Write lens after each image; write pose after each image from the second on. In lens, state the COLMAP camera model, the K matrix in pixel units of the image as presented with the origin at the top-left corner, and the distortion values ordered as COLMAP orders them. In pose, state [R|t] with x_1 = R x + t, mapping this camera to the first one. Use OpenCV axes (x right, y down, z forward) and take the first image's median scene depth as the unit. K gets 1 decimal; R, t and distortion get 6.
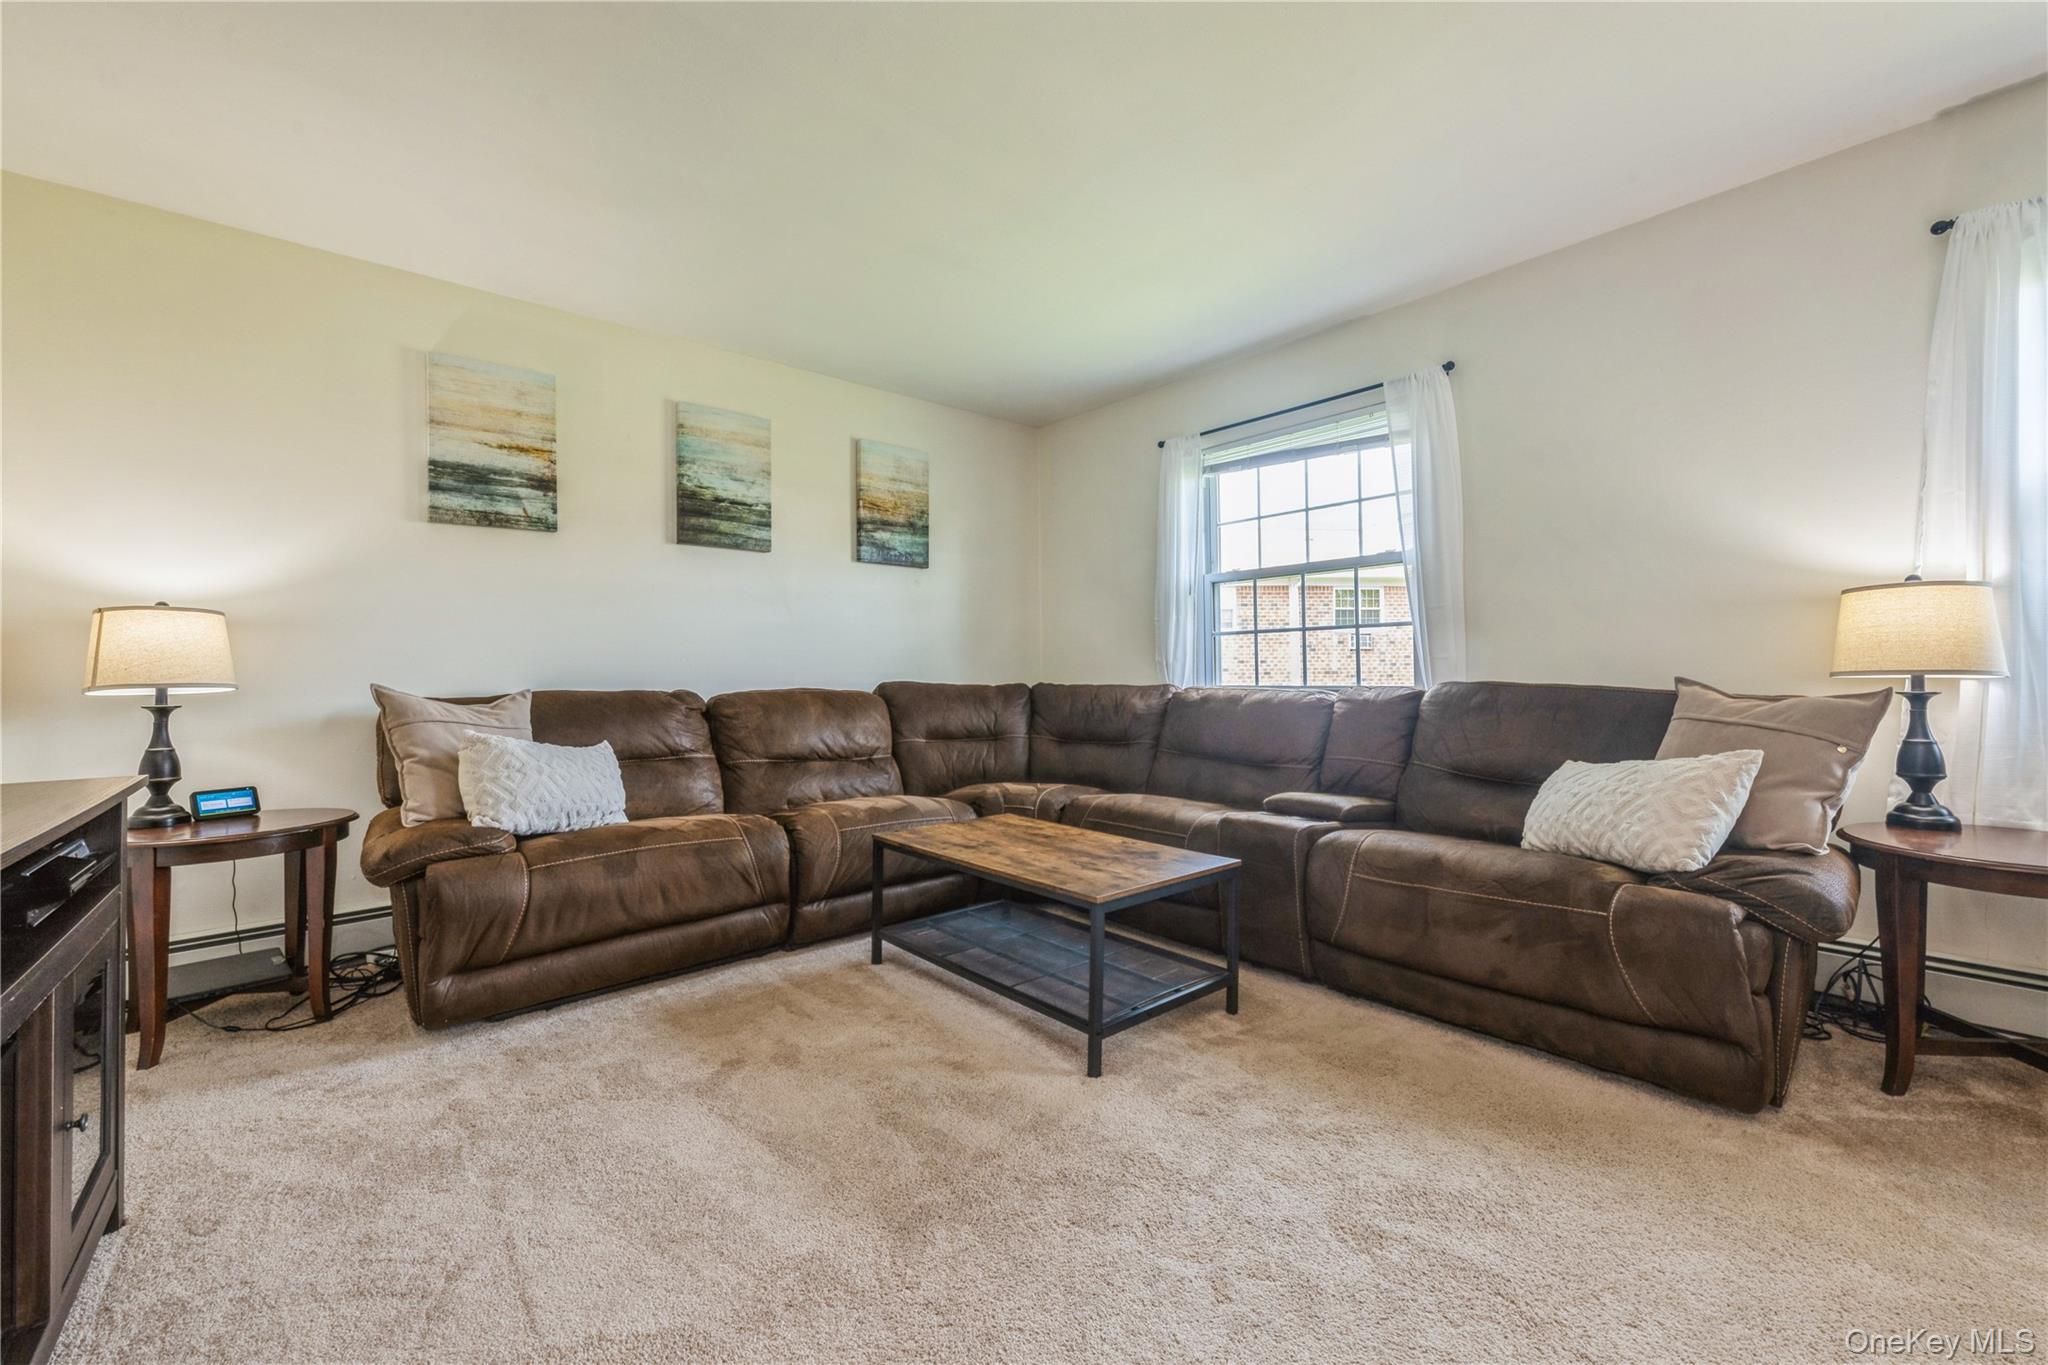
lens RADIAL K [[821.1, 0, 1025.6], [0, 821.1, 661.4], [0, 0, 1]] dist [0.000511, 0.000120]
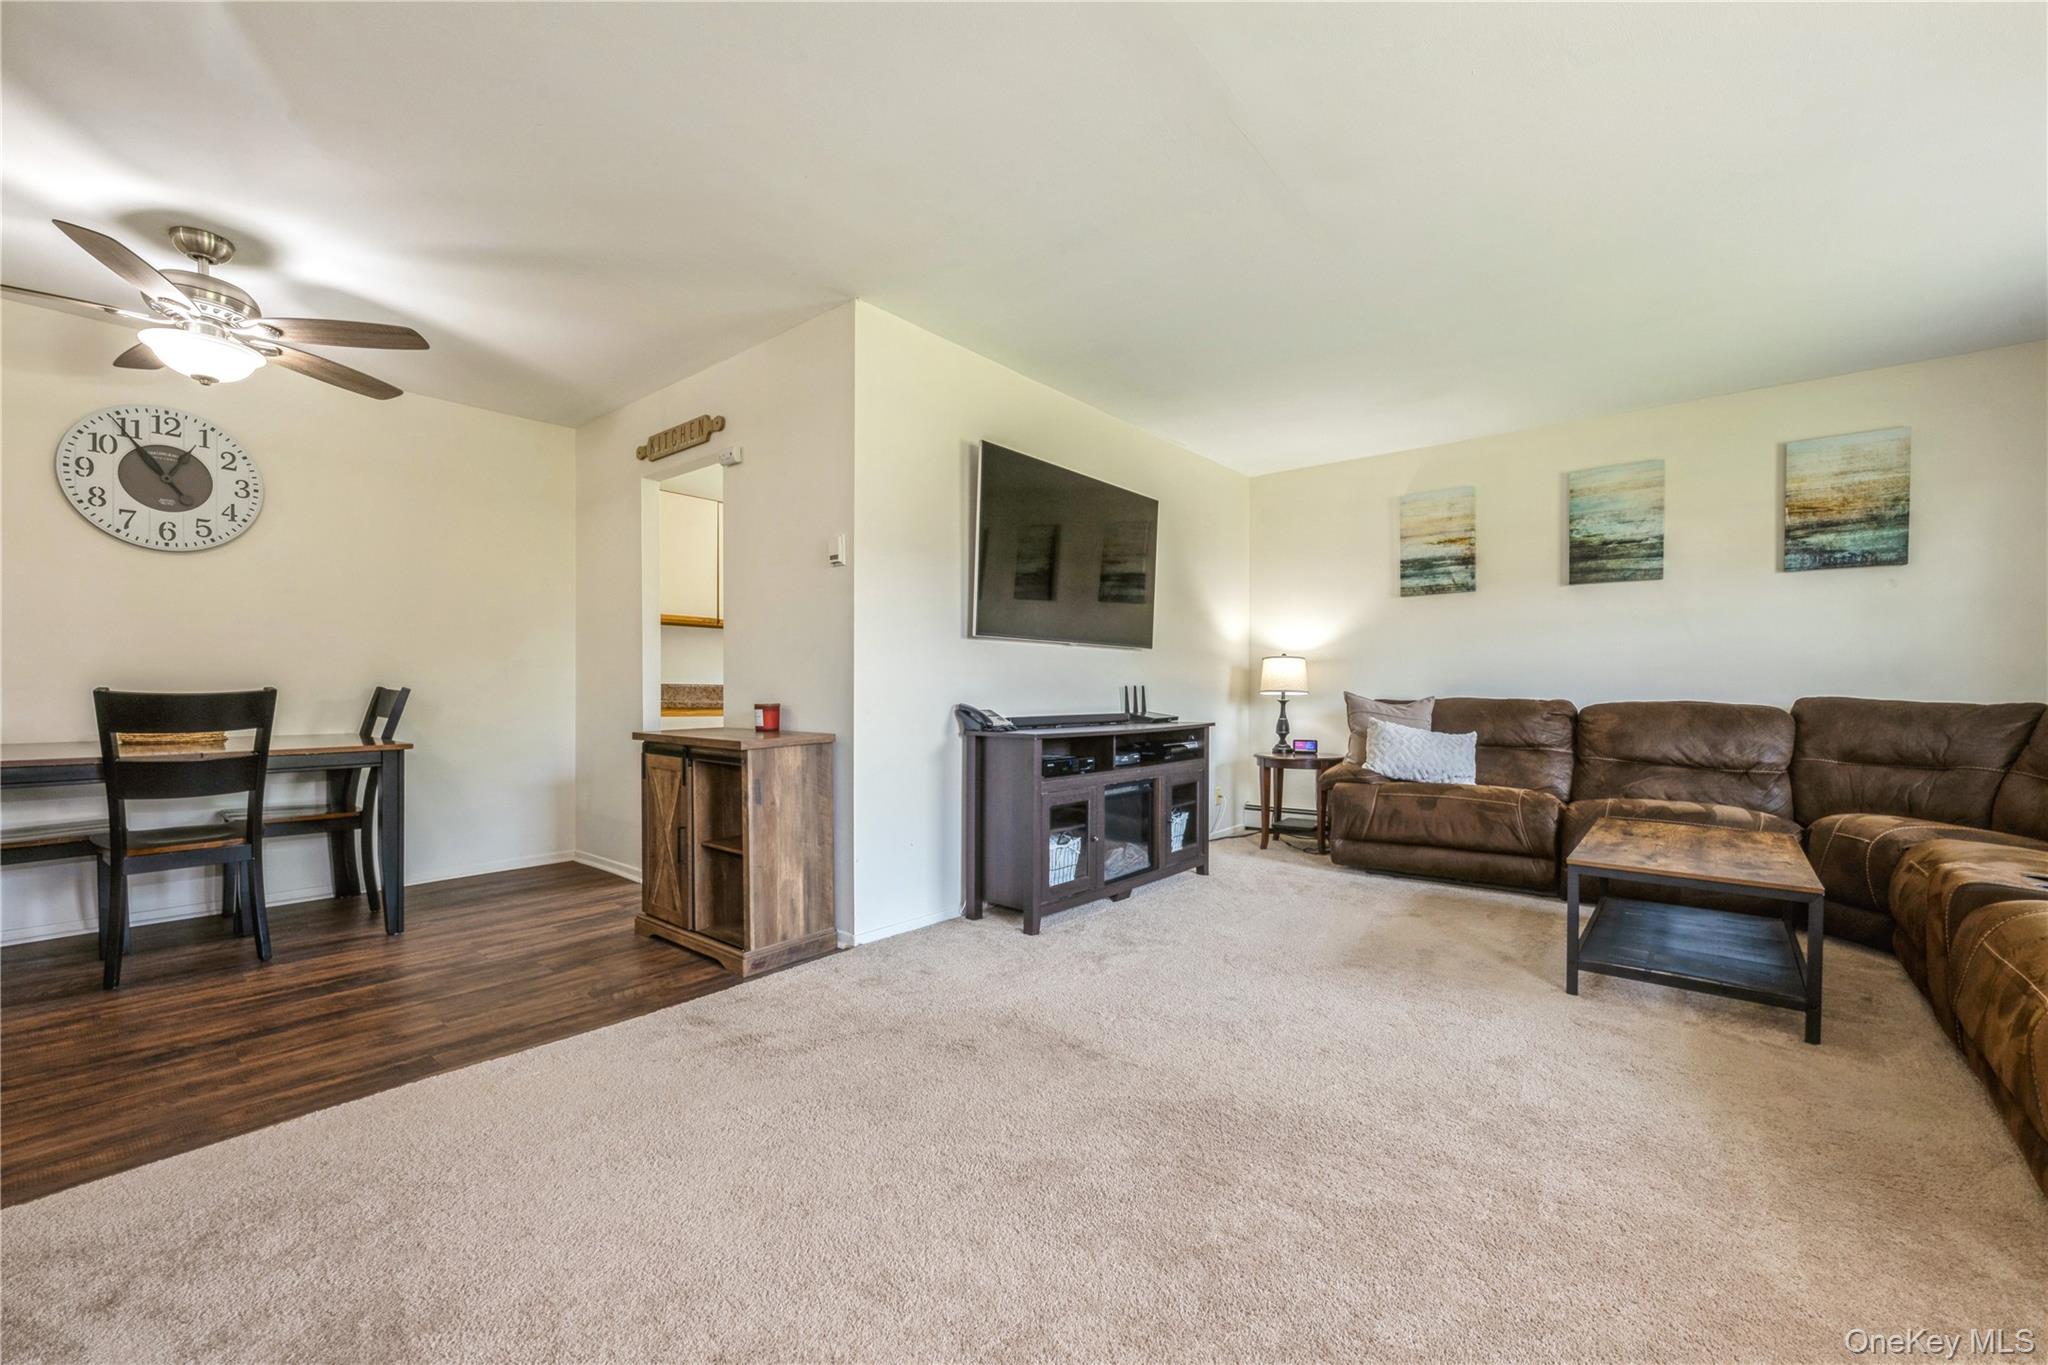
lens RADIAL K [[826.4, 0, 1026.7], [0, 826.4, 694.1], [0, 0, 1]] dist [-0.000192, -0.000073]
pose [[0.168061, 0.016535, -0.985638, 0.806962], [0.013669, 0.999724, 0.019102, -0.011455], [0.985682, -0.016683, 0.167789, -0.055577]]
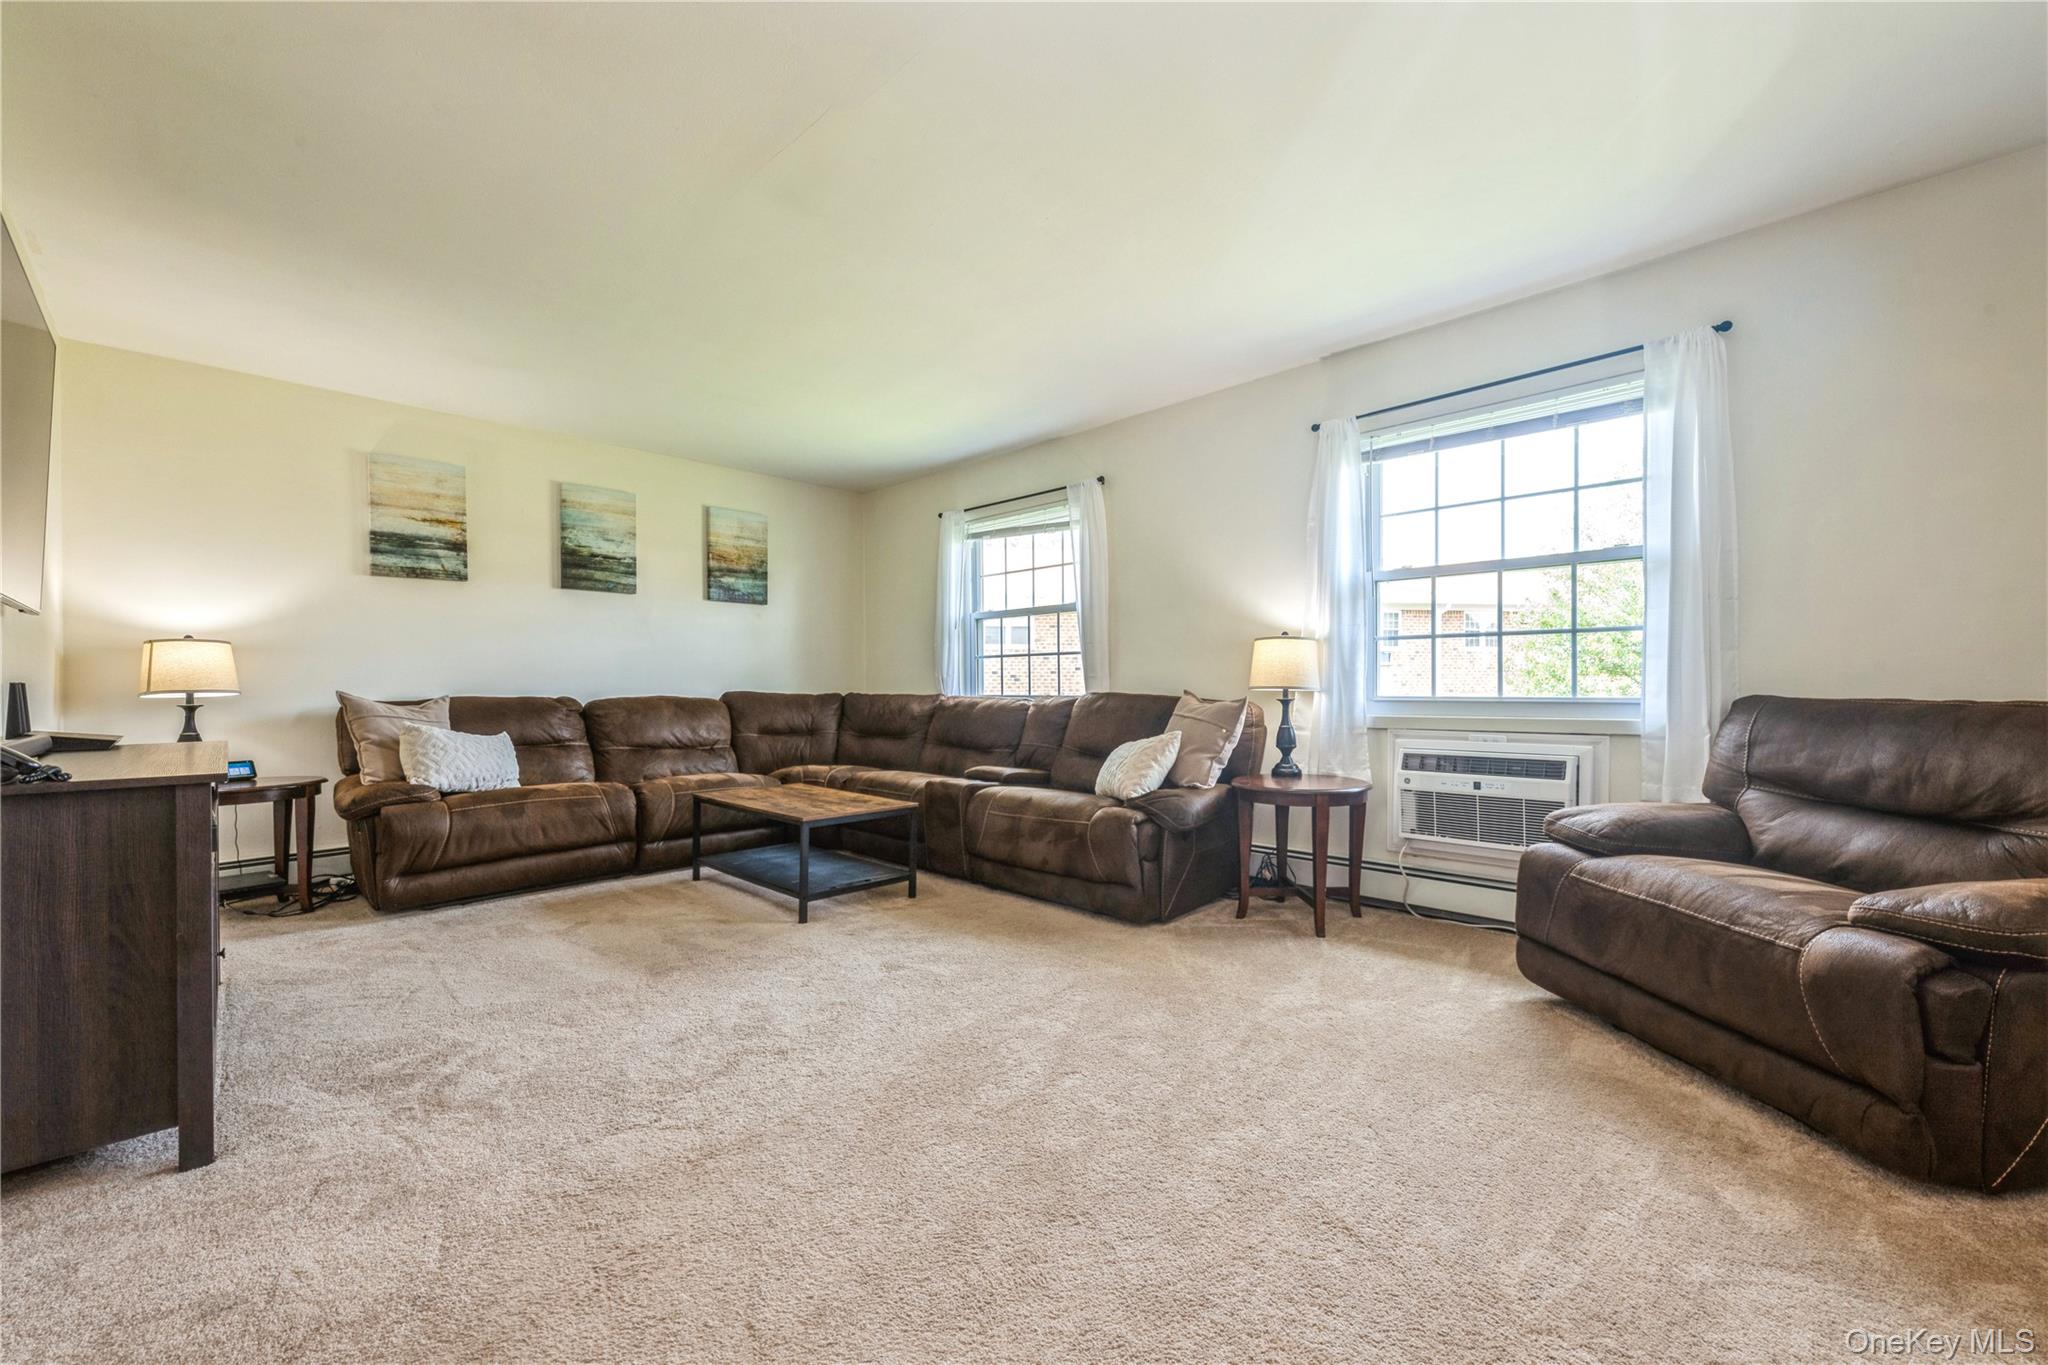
lens RADIAL K [[808.6, 0, 1021.0], [0, 808.6, 690.0], [0, 0, 1]] dist [0.001909, 0.000172]
pose [[0.996858, 0.003992, 0.079111, 0.259079], [-0.005641, 0.999771, 0.020628, -0.009294], [-0.079011, -0.021010, 0.996652, -0.448773]]
